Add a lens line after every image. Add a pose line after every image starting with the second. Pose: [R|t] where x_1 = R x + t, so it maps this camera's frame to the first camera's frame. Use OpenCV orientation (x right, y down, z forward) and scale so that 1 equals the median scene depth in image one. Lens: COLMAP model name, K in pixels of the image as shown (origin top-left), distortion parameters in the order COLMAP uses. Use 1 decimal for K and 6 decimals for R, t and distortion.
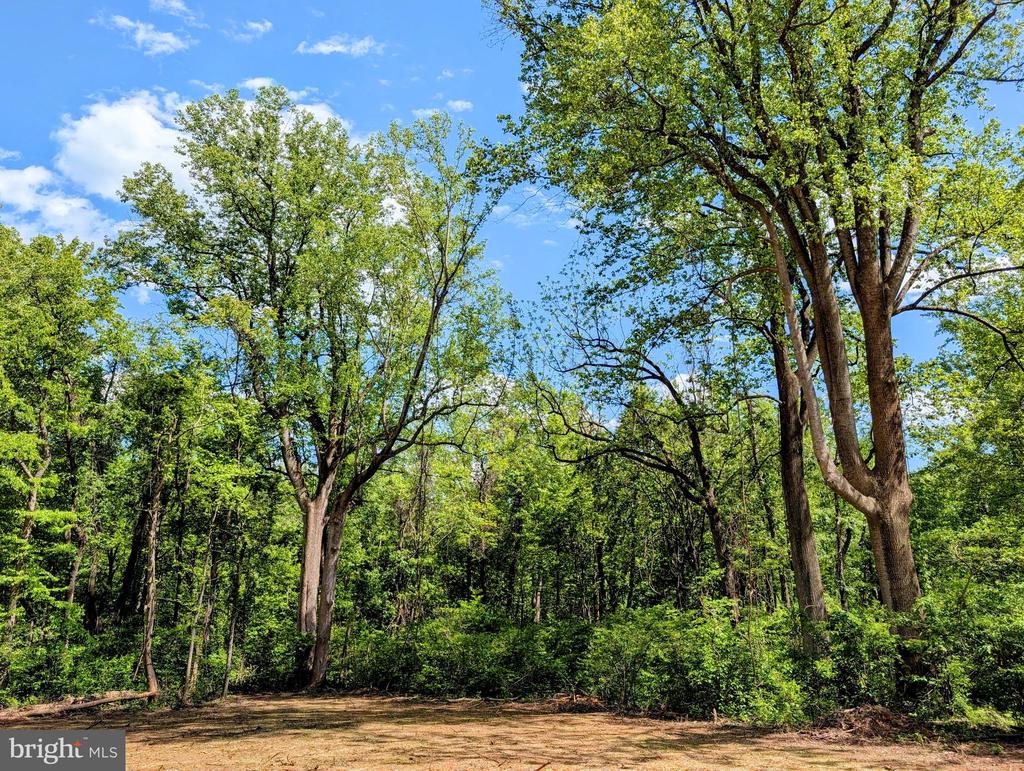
lens RADIAL K [[741.0, 0, 512.0], [0, 741.0, 385.5], [0, 0, 1]] dist [0.036153, -0.031091]
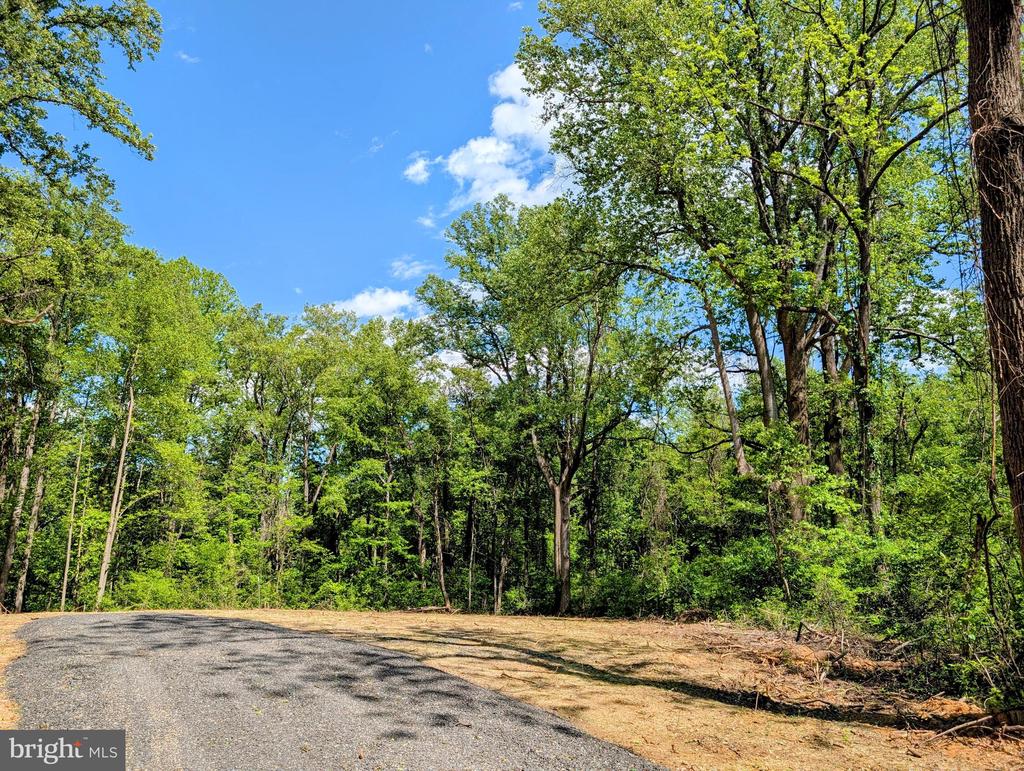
lens RADIAL K [[741.0, 0, 512.0], [0, 741.0, 385.5], [0, 0, 1]] dist [0.036153, -0.031091]
pose [[0.856628, -0.115558, -0.502827, 0.457298], [0.138651, 0.990304, 0.008622, -0.068221], [0.496955, -0.077104, 0.864344, -0.286613]]
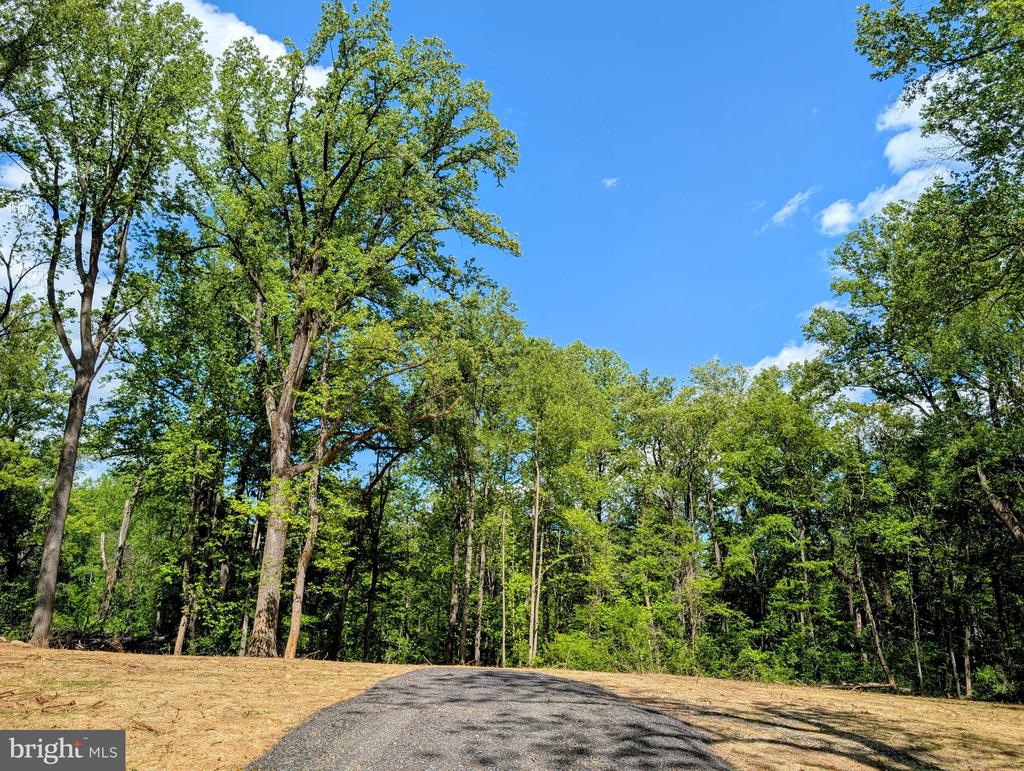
lens RADIAL K [[741.0, 0, 512.0], [0, 741.0, 385.5], [0, 0, 1]] dist [0.036153, -0.031091]
pose [[0.446903, -0.262227, -0.855286, 0.479338], [0.227890, 0.957902, -0.174612, -0.048166], [0.865068, -0.116877, 0.487849, -0.222617]]
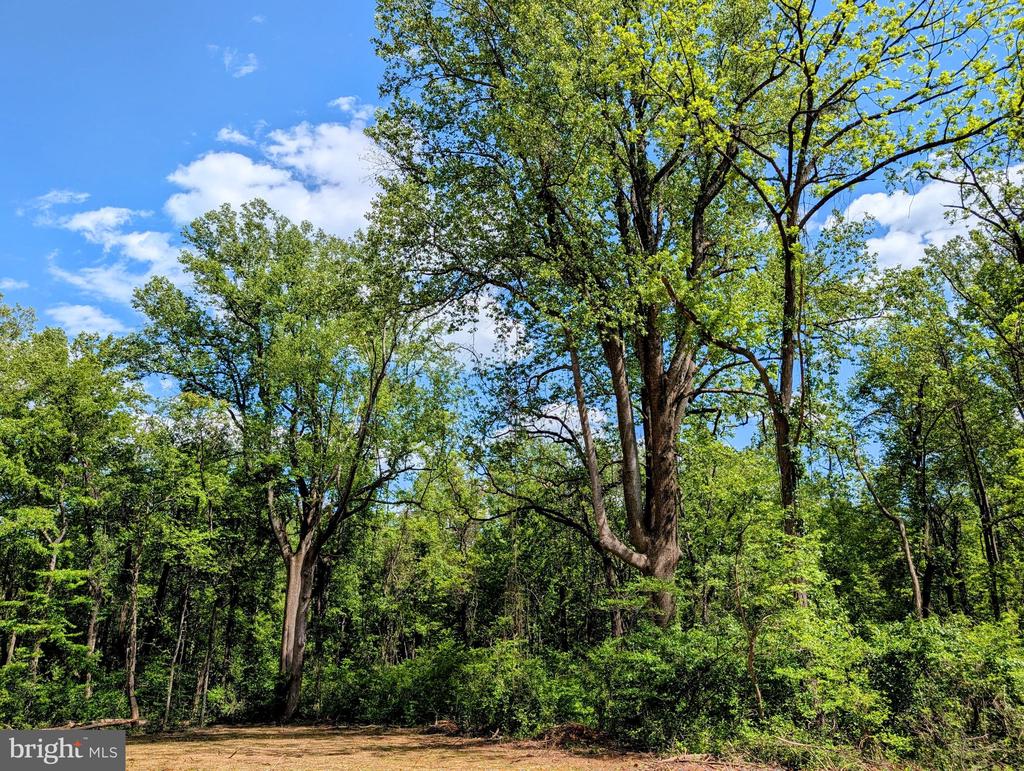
lens RADIAL K [[739.2, 0, 511.8], [0, 739.2, 390.4], [0, 0, 1]] dist [0.033911, -0.026553]
pose [[0.993786, -0.041161, -0.103416, 0.233340], [0.036541, 0.998265, -0.046175, -0.040956], [0.105137, 0.042109, 0.993566, -0.142042]]
